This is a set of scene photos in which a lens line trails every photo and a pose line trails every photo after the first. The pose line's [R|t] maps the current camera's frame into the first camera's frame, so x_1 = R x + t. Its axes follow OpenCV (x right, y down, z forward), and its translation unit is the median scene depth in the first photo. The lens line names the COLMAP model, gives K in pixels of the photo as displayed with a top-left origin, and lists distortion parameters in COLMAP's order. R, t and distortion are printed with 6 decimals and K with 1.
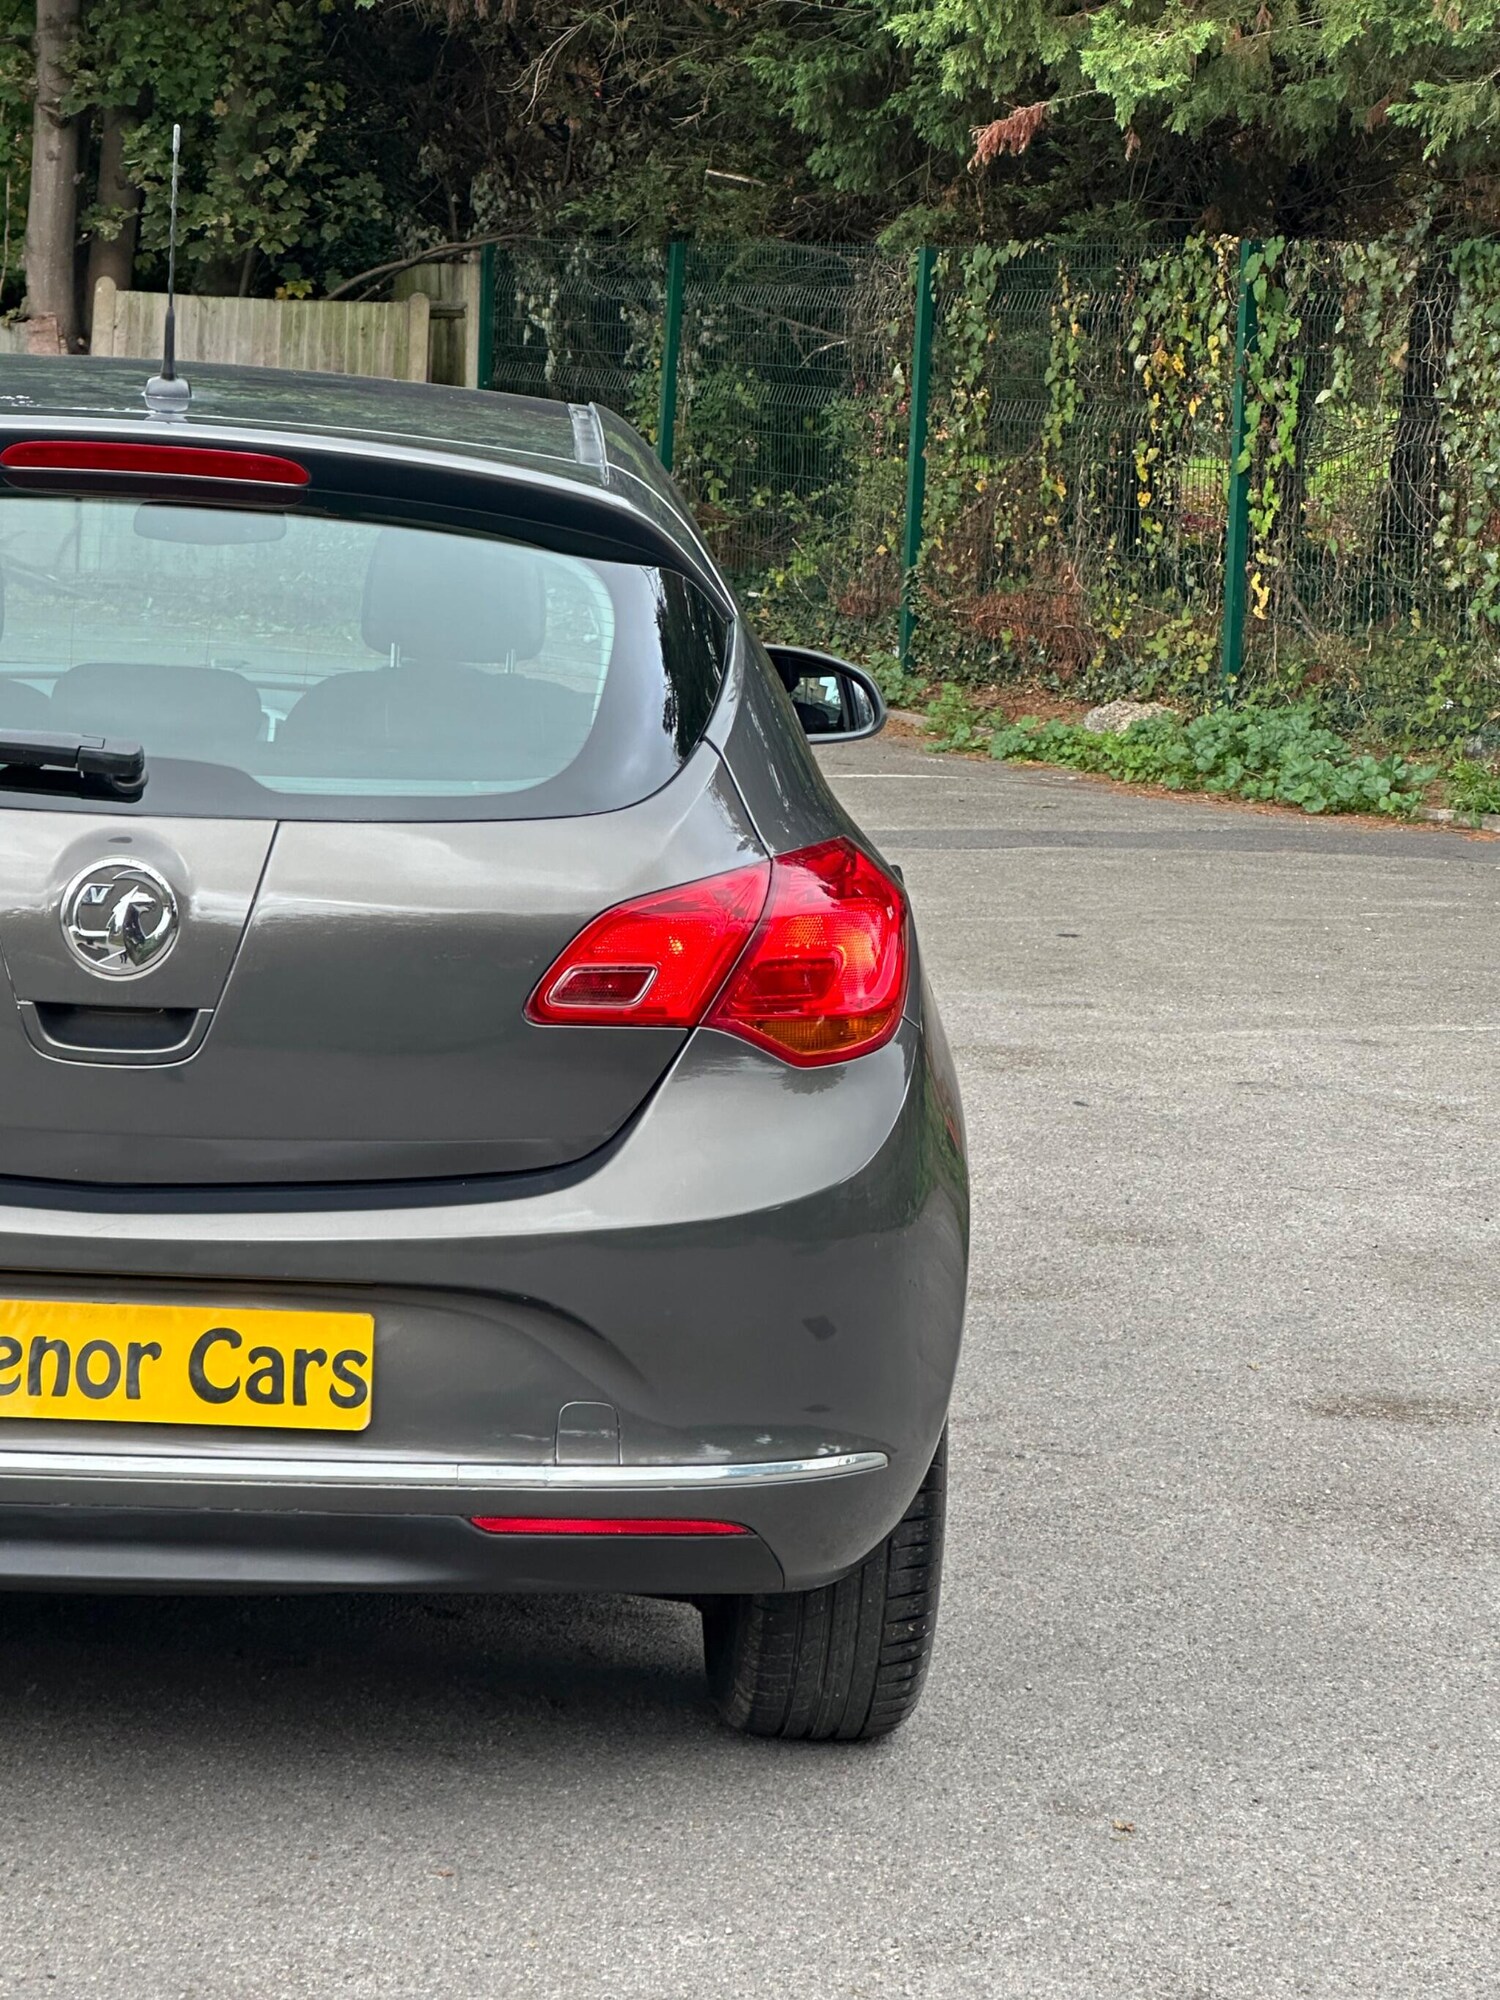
lens RADIAL K [[4891.1, 0, 750.0], [0, 4891.1, 1000.0], [0, 0, 1]] dist [-0.248298, 7.897830]
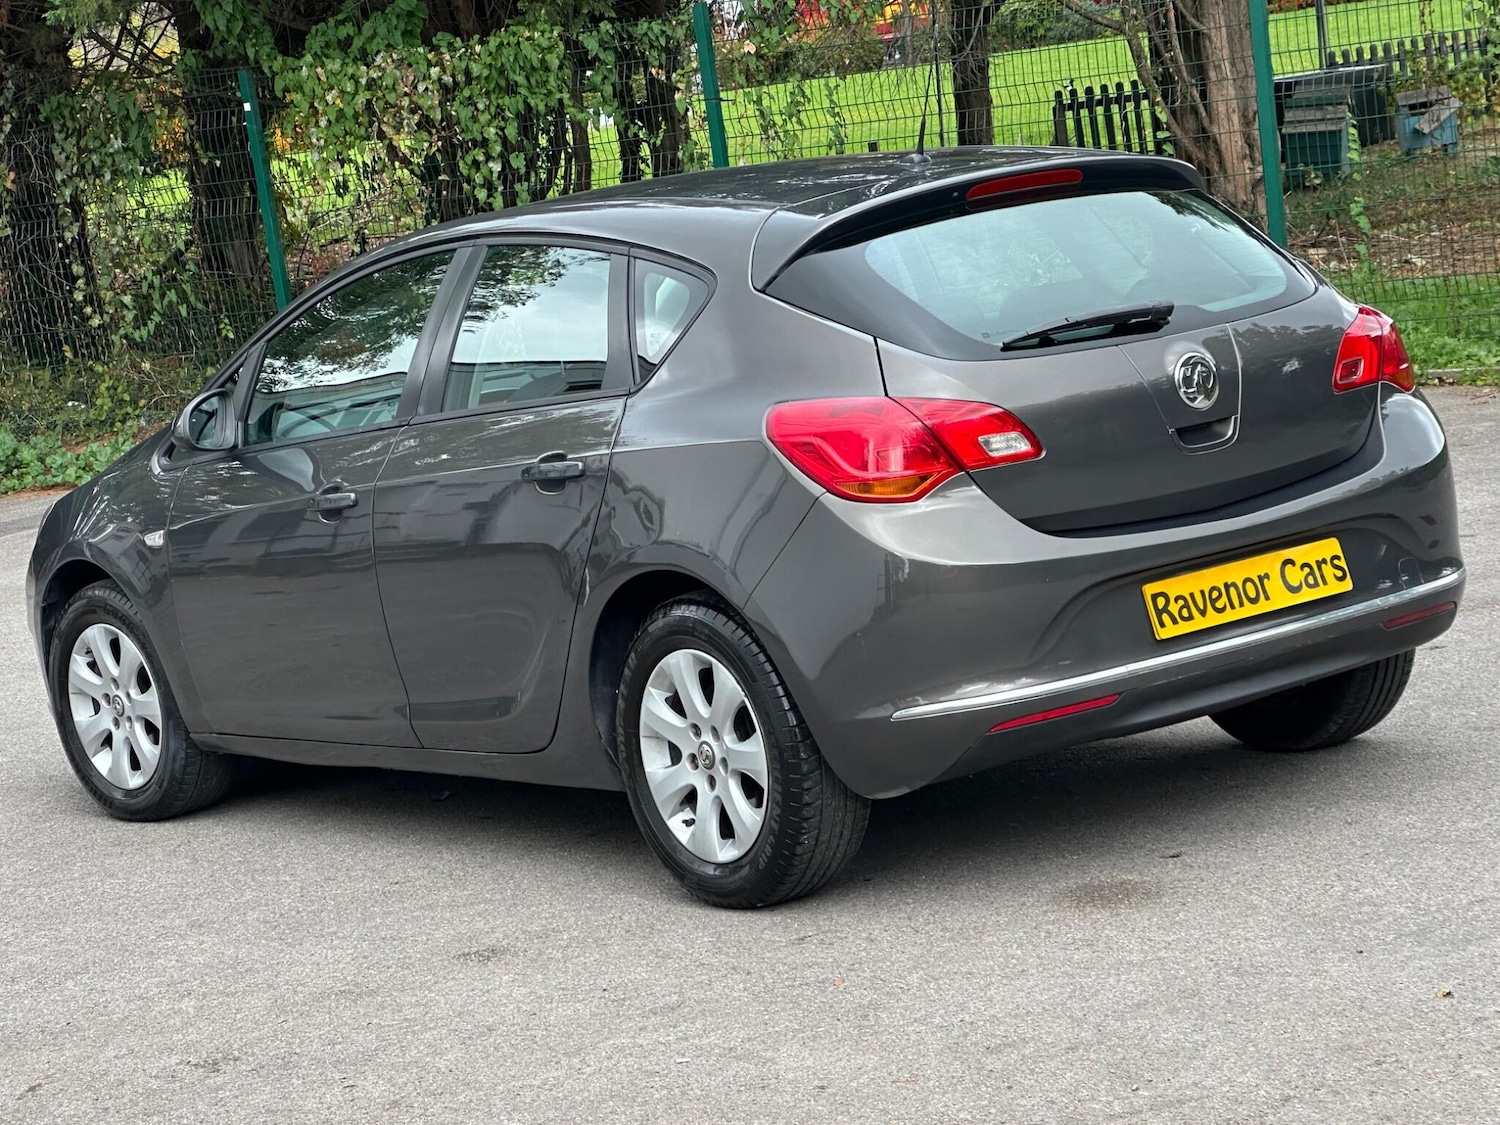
lens RADIAL K [[3630.4, 0, 749.5], [0, 3630.4, 539.6], [0, 0, 1]] dist [-0.118607, 5.329768]
pose [[0.839360, -0.232631, 0.491281, -0.520597], [0.246641, 0.968394, 0.037164, -0.027271], [-0.484399, 0.089976, 0.870208, -0.120883]]
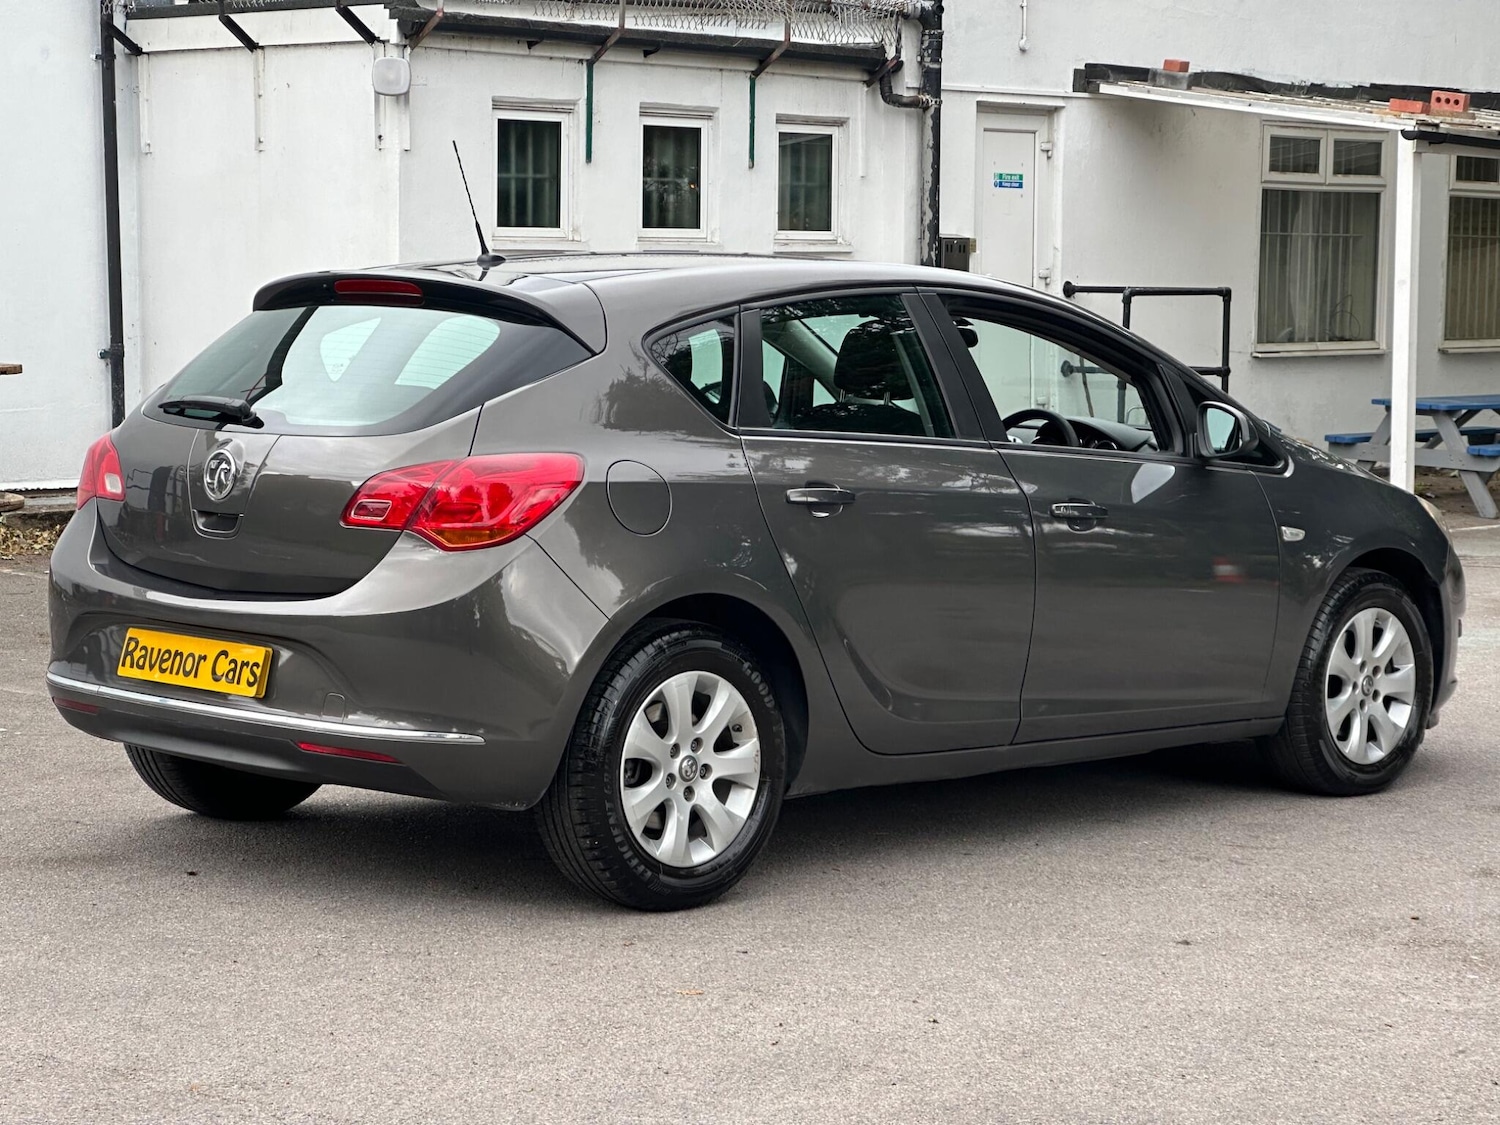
lens RADIAL K [[3255.1, 0, 757.8], [0, 3255.1, 534.2], [0, 0, 1]] dist [0.013620, 2.675077]
pose [[0.661748, 0.015913, -0.749557, 0.596445], [-0.075738, 0.996079, -0.045718, 0.031219], [0.745891, 0.087024, 0.660359, 0.077610]]
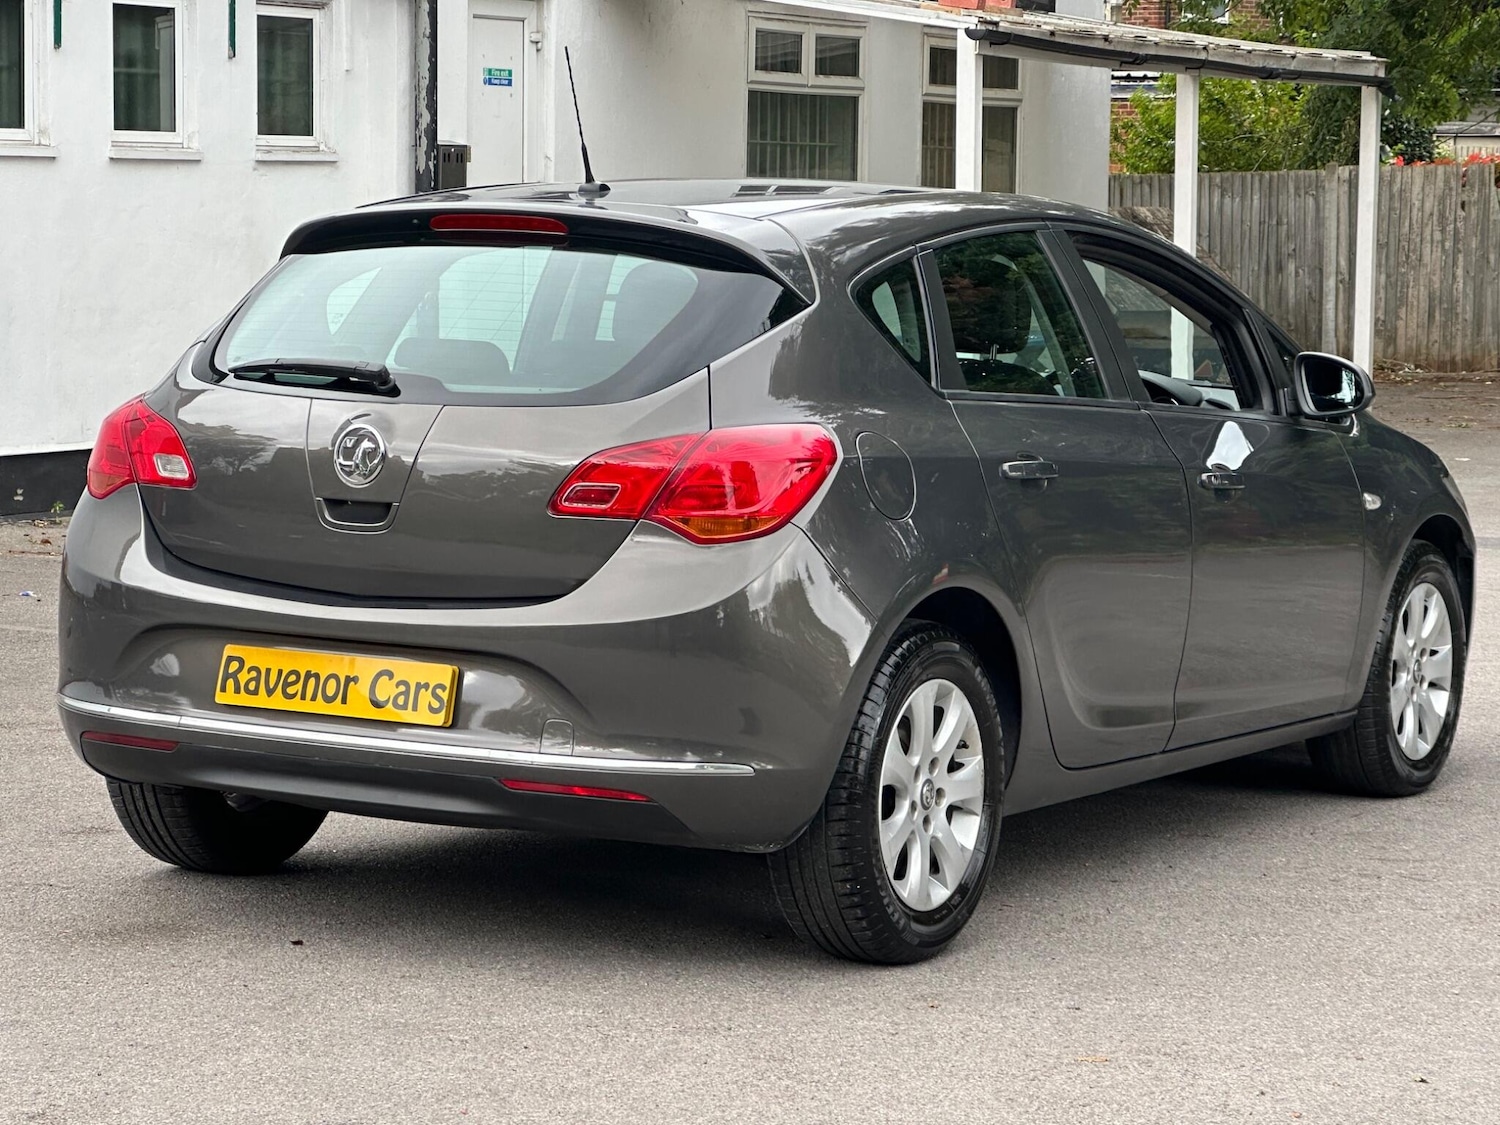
lens RADIAL K [[3846.6, 0, 750.0], [0, 3846.6, 562.5], [0, 0, 1]] dist [-0.076808, 4.089638]
pose [[0.827765, 0.016040, -0.560846, 0.413431], [-0.046996, 0.998061, -0.040817, 0.039044], [0.559103, 0.060144, 0.826914, -0.078511]]
